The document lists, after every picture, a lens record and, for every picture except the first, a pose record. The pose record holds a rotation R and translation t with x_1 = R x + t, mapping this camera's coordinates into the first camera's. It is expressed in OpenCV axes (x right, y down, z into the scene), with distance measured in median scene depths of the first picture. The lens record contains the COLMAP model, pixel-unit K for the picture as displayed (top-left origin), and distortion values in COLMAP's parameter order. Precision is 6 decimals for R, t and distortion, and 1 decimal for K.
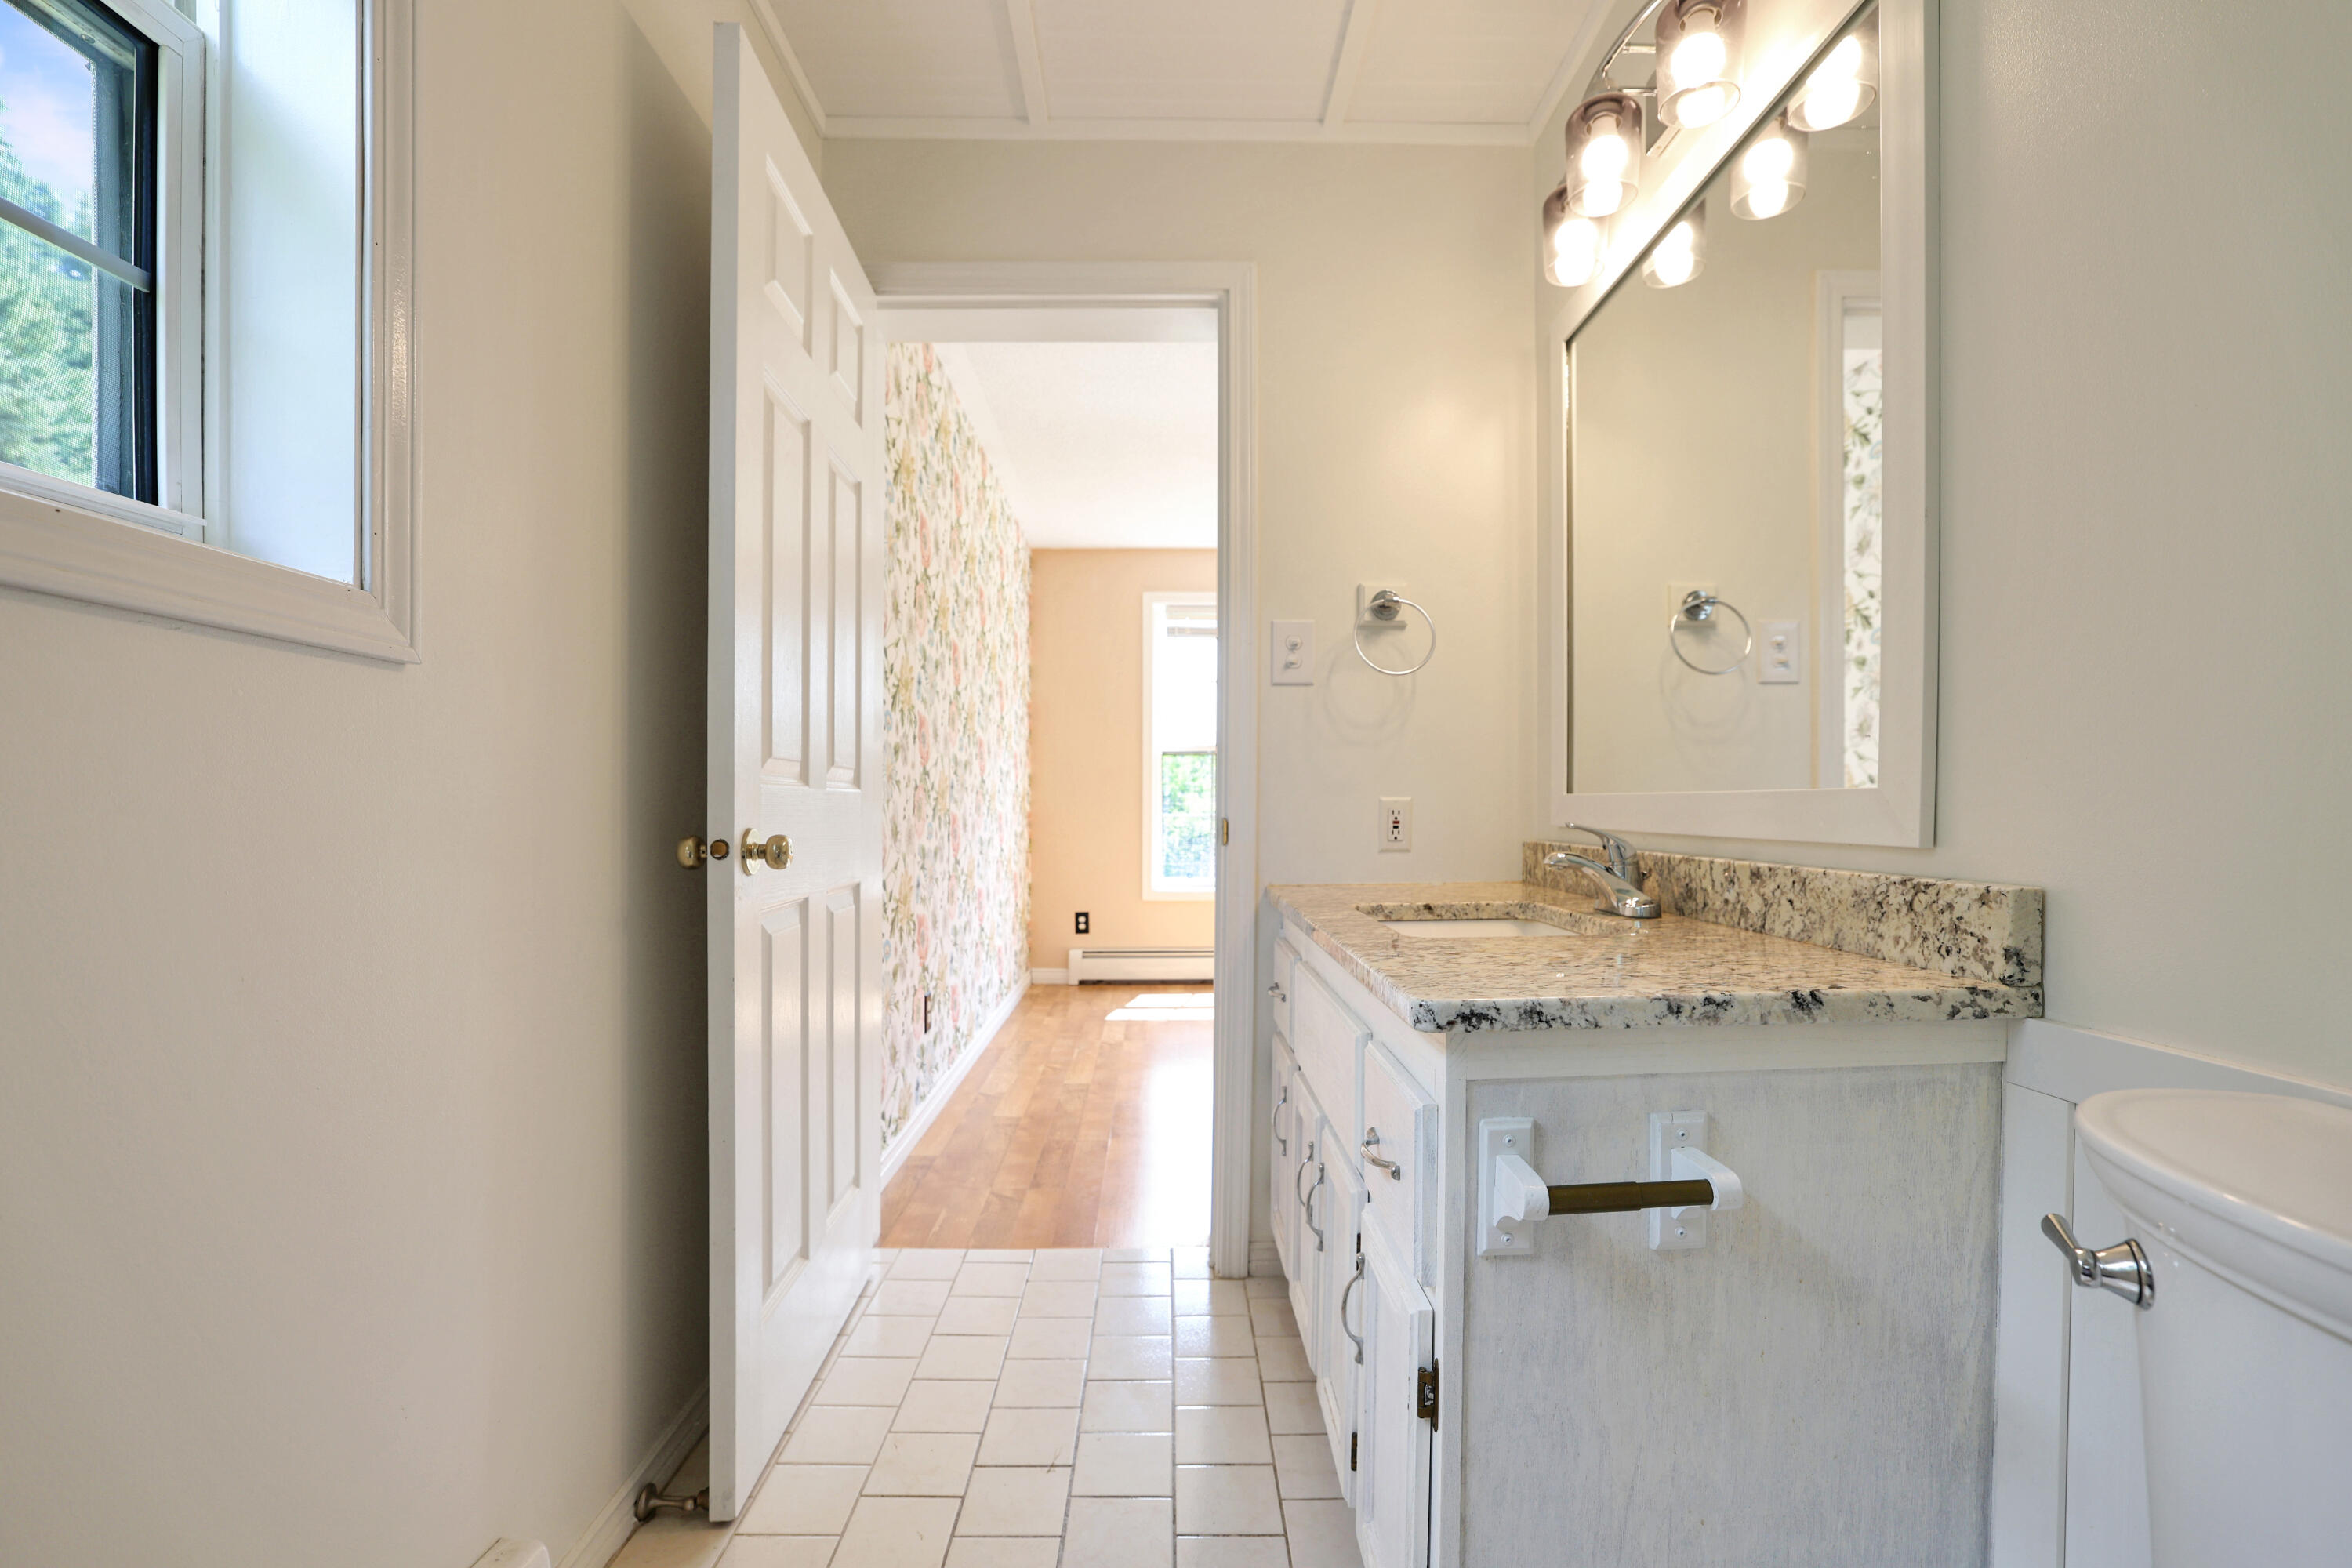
lens RADIAL K [[1013.4, 0, 1164.9], [0, 1013.4, 804.1], [0, 0, 1]] dist [-0.050677, 0.019425]
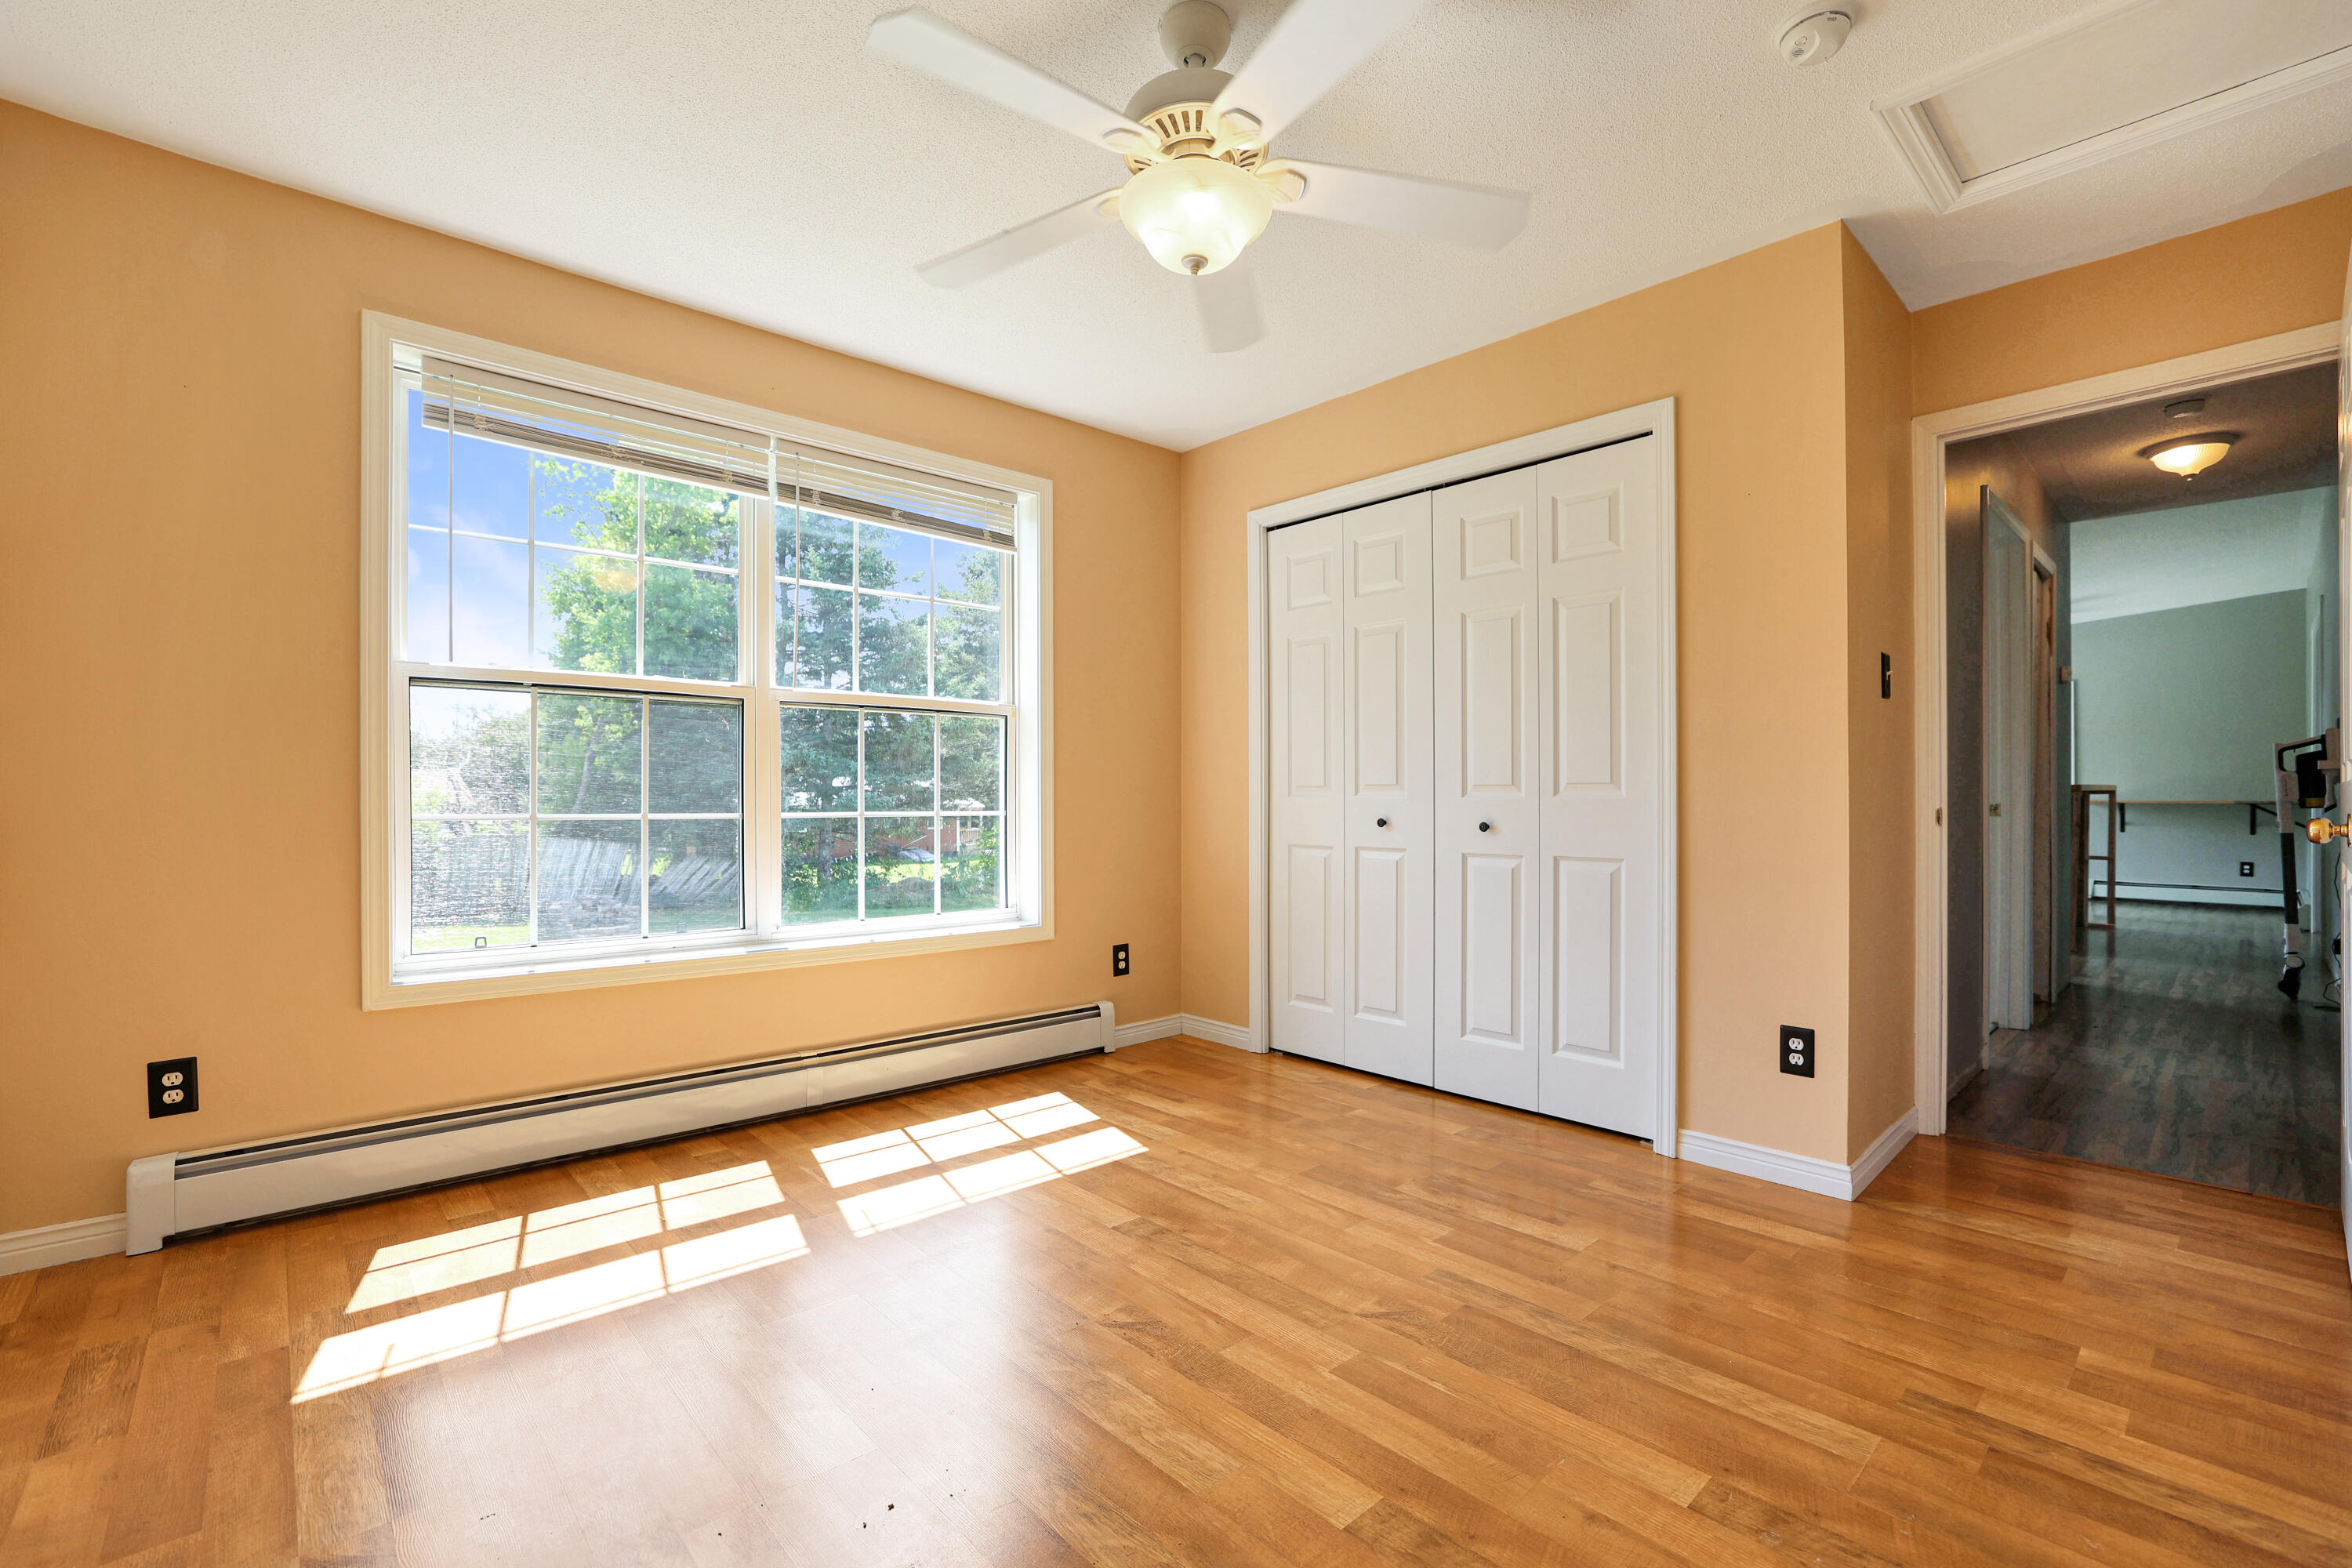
lens RADIAL K [[1013.4, 0, 1164.9], [0, 1013.4, 804.1], [0, 0, 1]] dist [-0.050677, 0.019425]
pose [[0.740893, -0.005564, 0.671600, -0.051546], [0.000512, 0.999970, 0.007720, 0.001938], [-0.671623, -0.005376, 0.740874, 0.454007]]
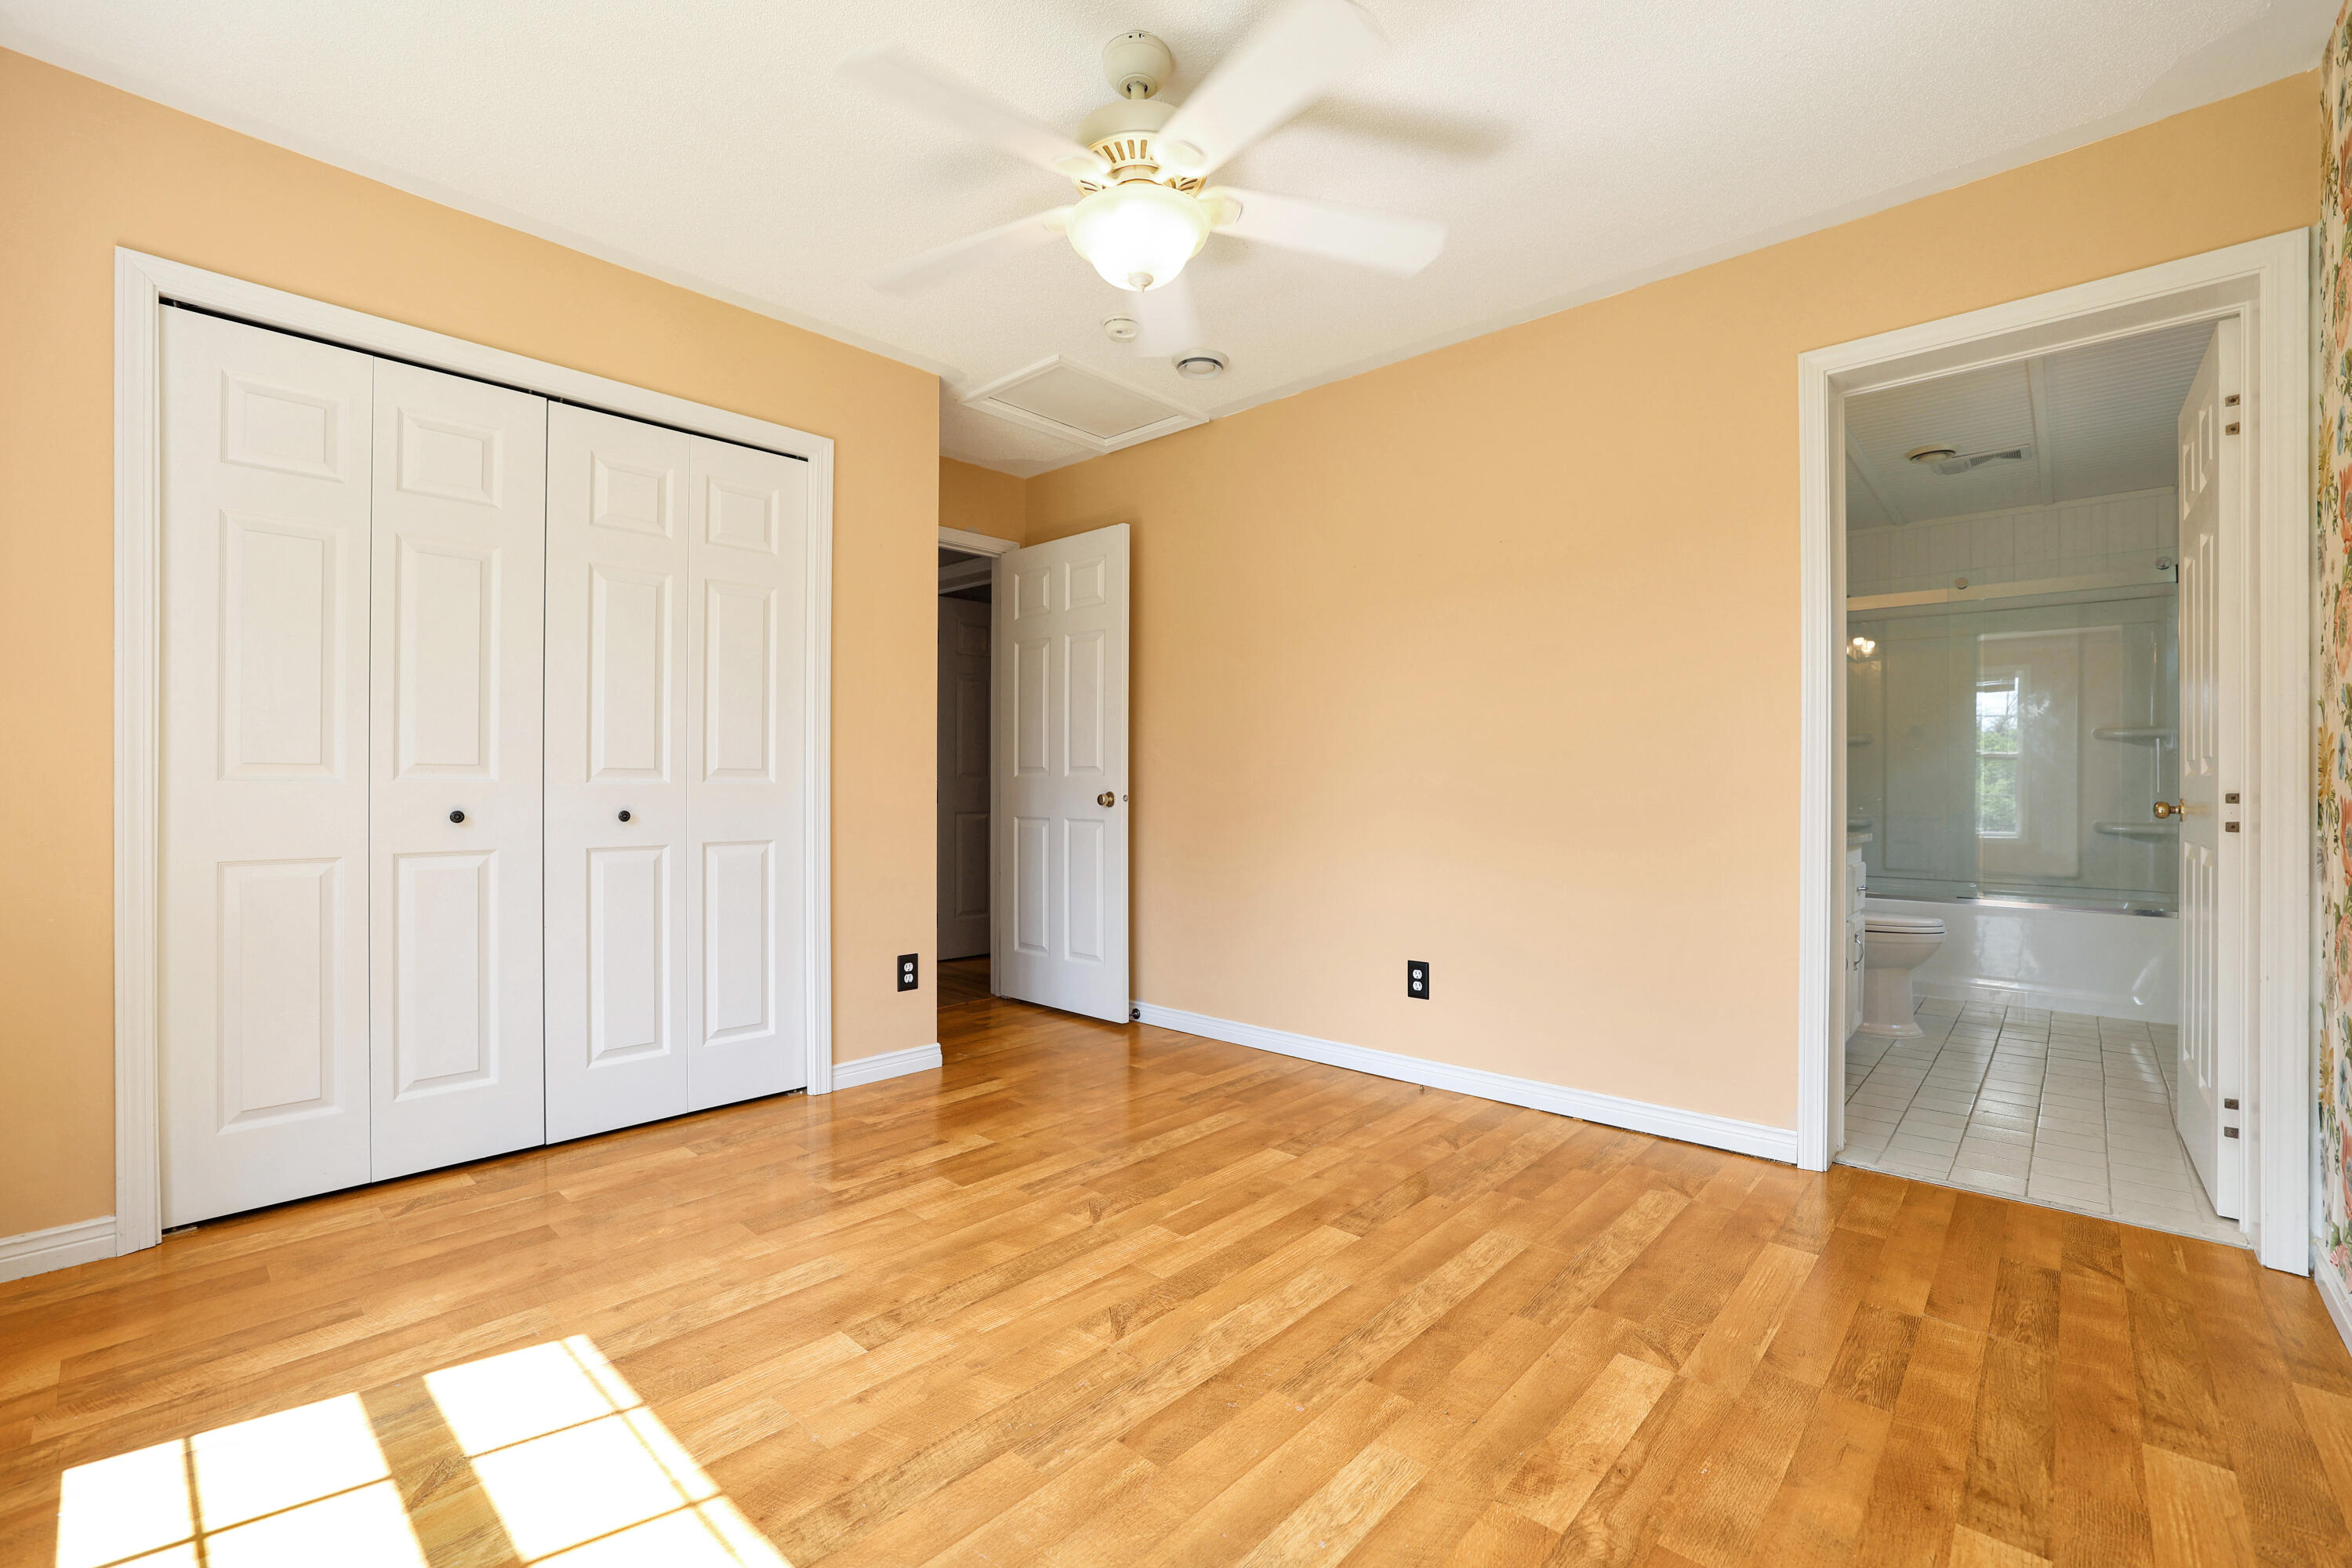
lens RADIAL K [[1018.9, 0, 1160.2], [0, 1018.9, 786.2], [0, 0, 1]] dist [-0.041161, 0.014880]
pose [[-0.730504, -0.004790, 0.682892, -0.071033], [-0.004216, 0.999988, 0.002504, 0.002117], [-0.682896, -0.001050, -0.730515, 0.940759]]
